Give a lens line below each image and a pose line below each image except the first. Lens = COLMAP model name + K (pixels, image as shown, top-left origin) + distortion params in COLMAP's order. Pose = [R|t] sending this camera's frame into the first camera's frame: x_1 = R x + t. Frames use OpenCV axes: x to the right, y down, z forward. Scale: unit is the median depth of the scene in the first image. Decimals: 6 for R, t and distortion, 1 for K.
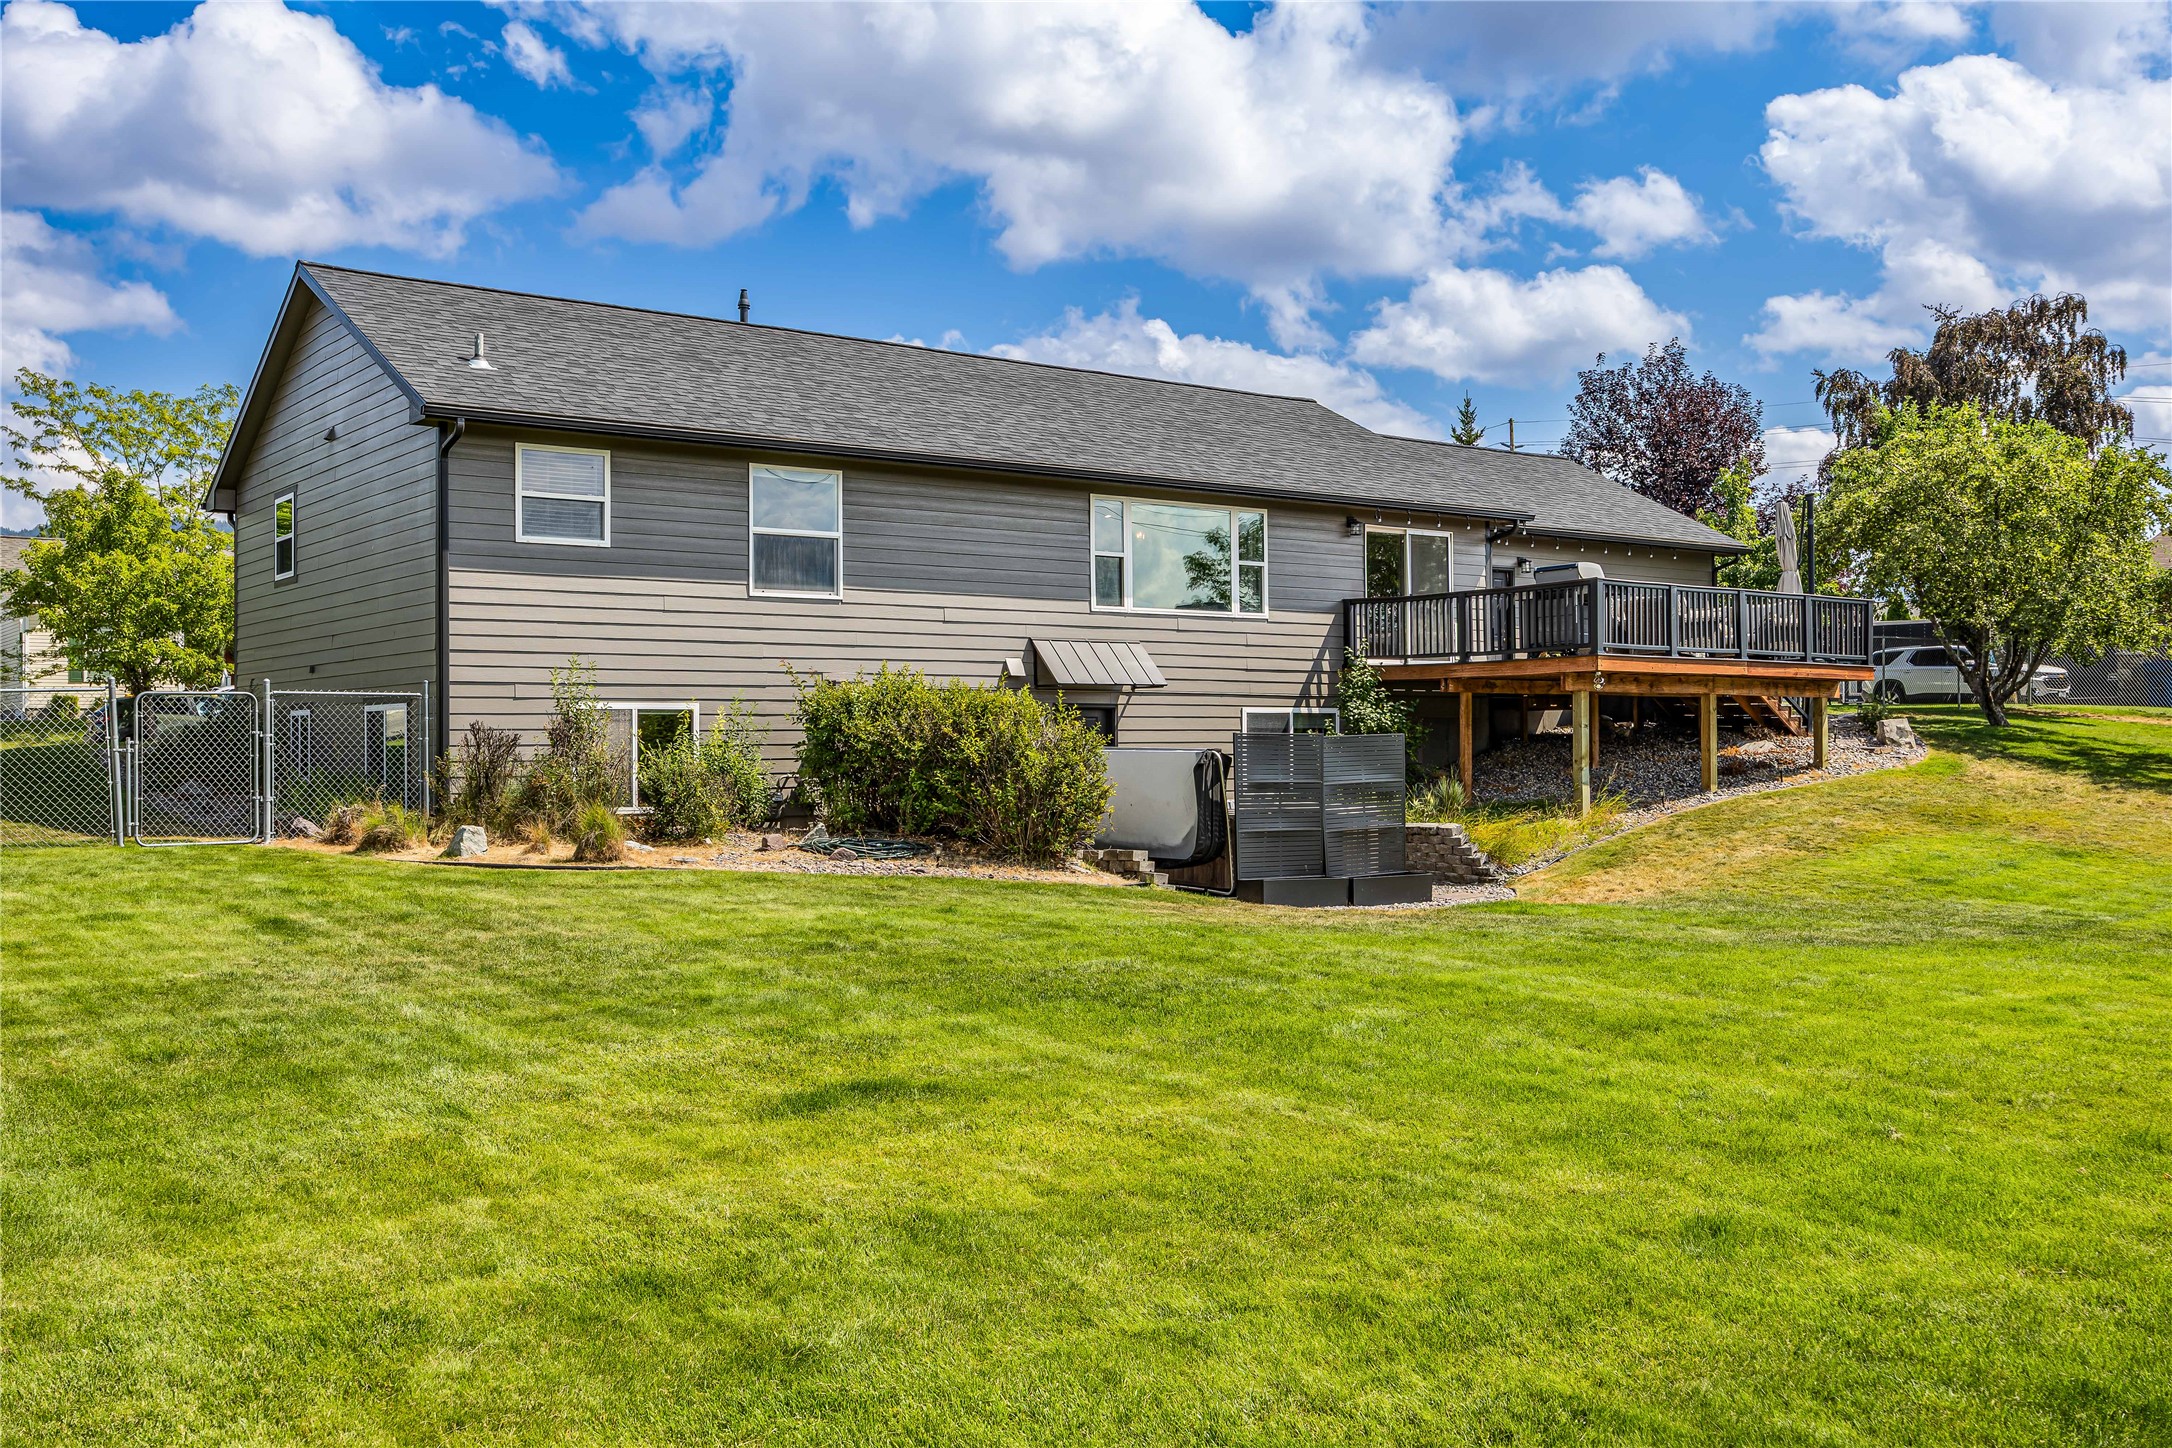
lens RADIAL K [[1986.9, 0, 1086.0], [0, 1986.9, 724.0], [0, 0, 1]] dist [-0.000321, 0.014327]
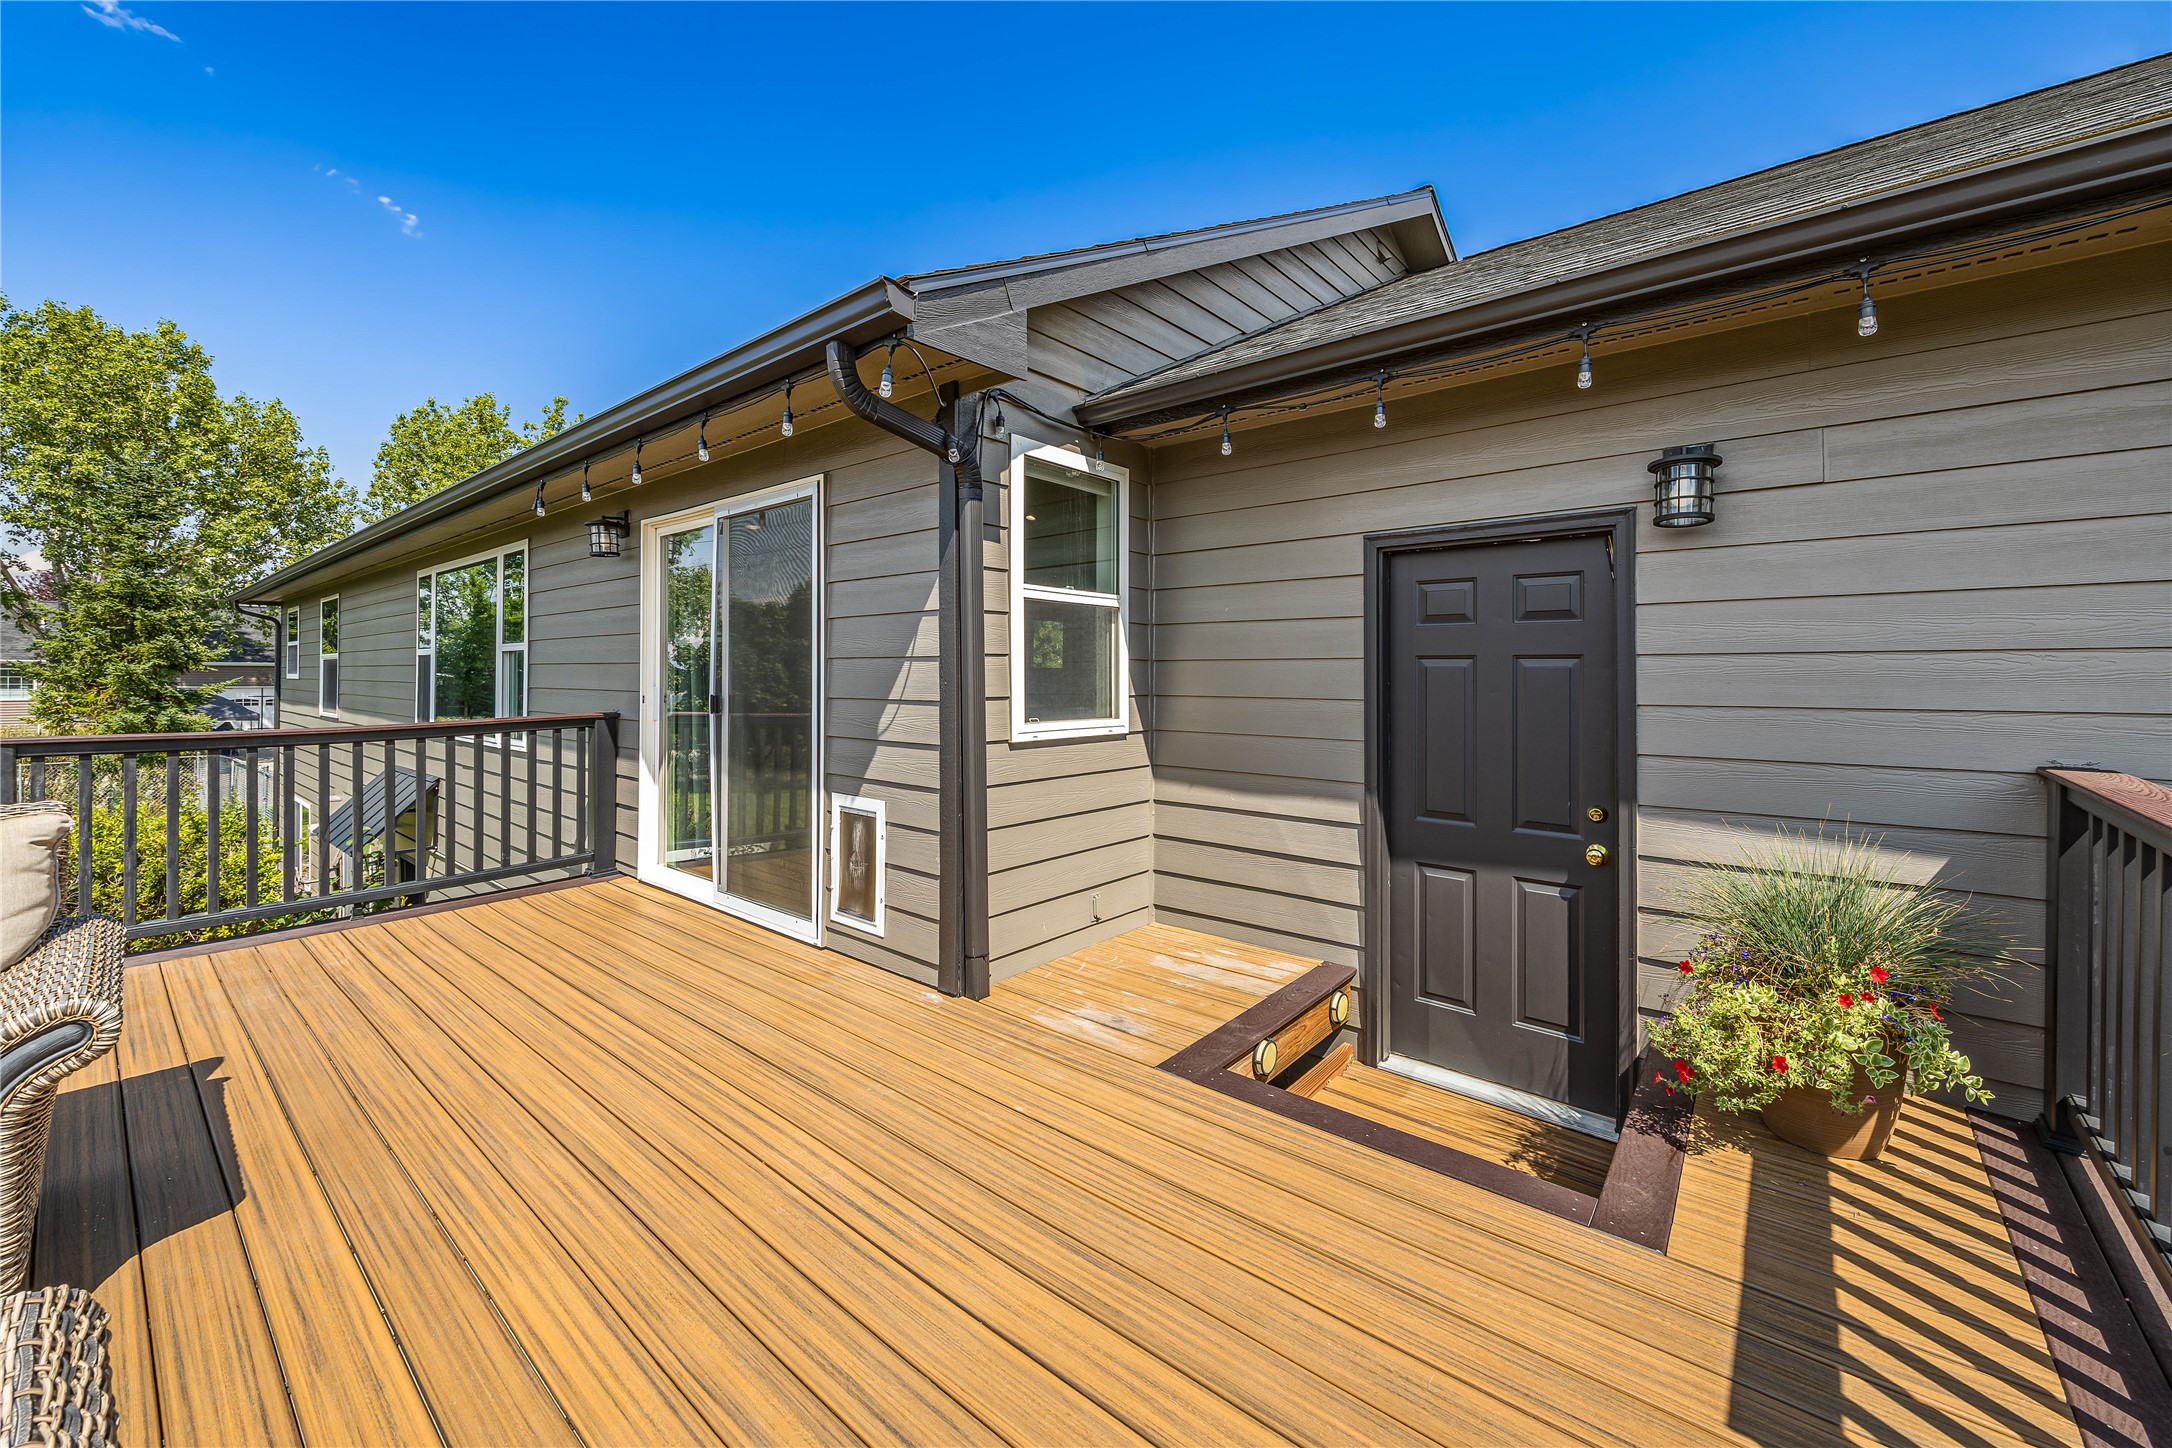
lens RADIAL K [[858.0, 0, 1084.8], [0, 858.0, 671.3], [0, 0, 1]] dist [-0.001499, -0.000072]
pose [[0.229850, 0.000526, -0.973226, 0.123208], [0.005780, 0.999981, 0.001906, -0.027223], [0.973209, -0.006063, 0.229843, 0.399353]]
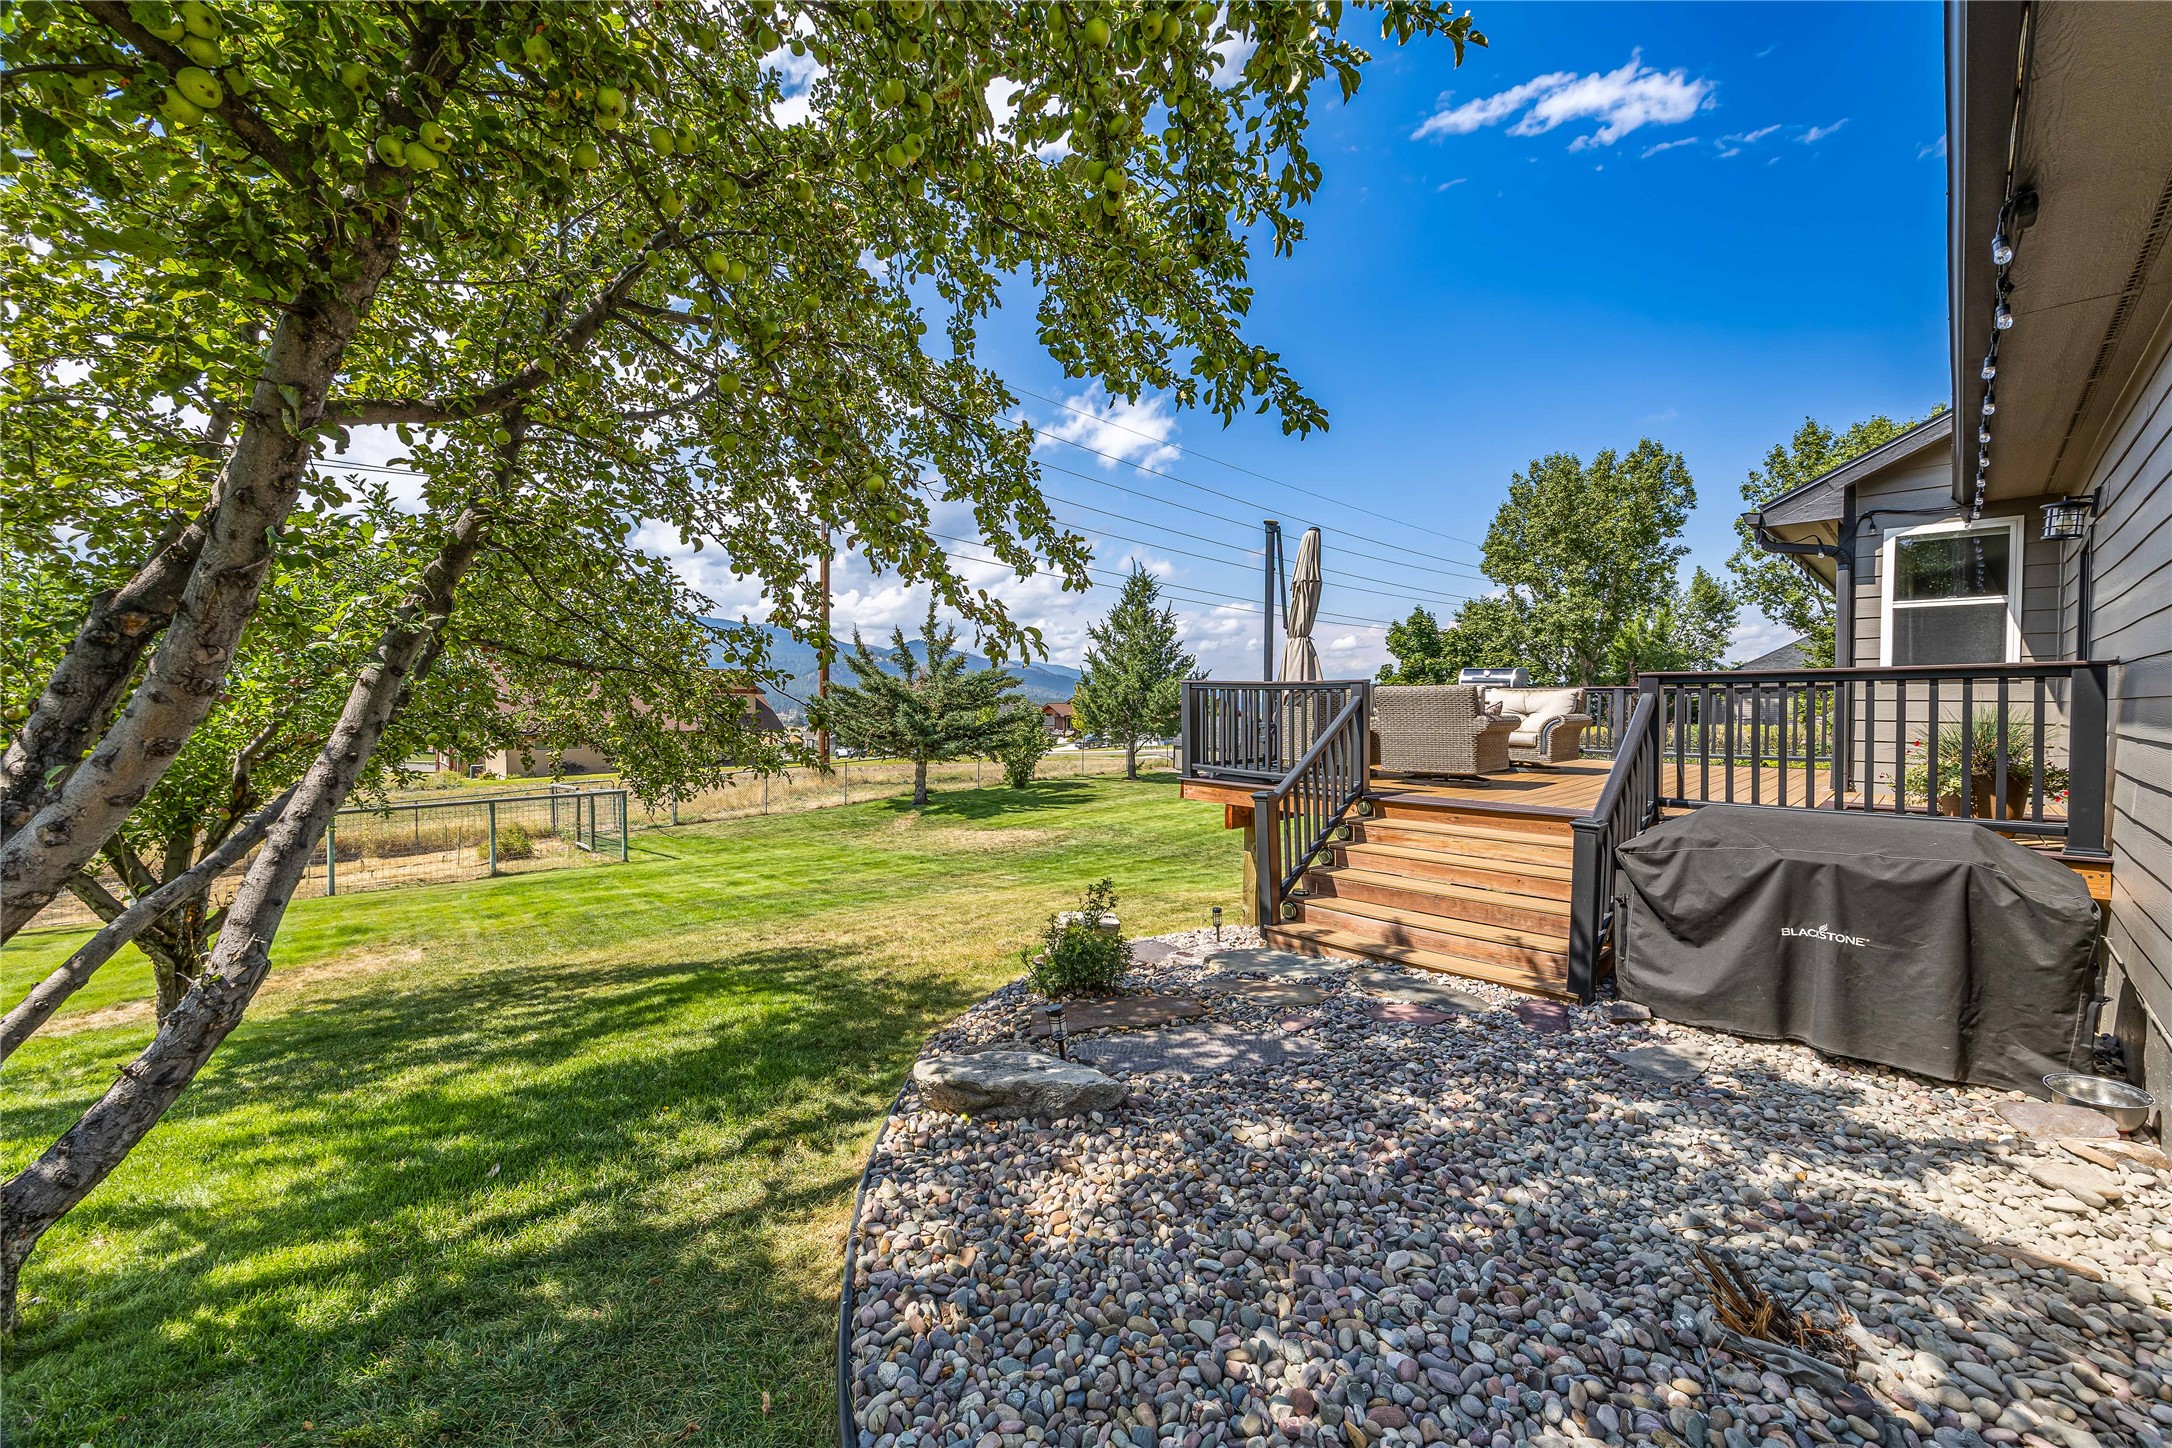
lens RADIAL K [[835.4, 0, 1081.2], [0, 835.4, 716.5], [0, 0, 1]] dist [-0.000135, 0.000011]
pose [[-0.991886, 0.004614, -0.127048, 0.174414], [0.003691, 0.999965, 0.007500, -0.020704], [0.127079, 0.006970, -0.991868, 0.482727]]
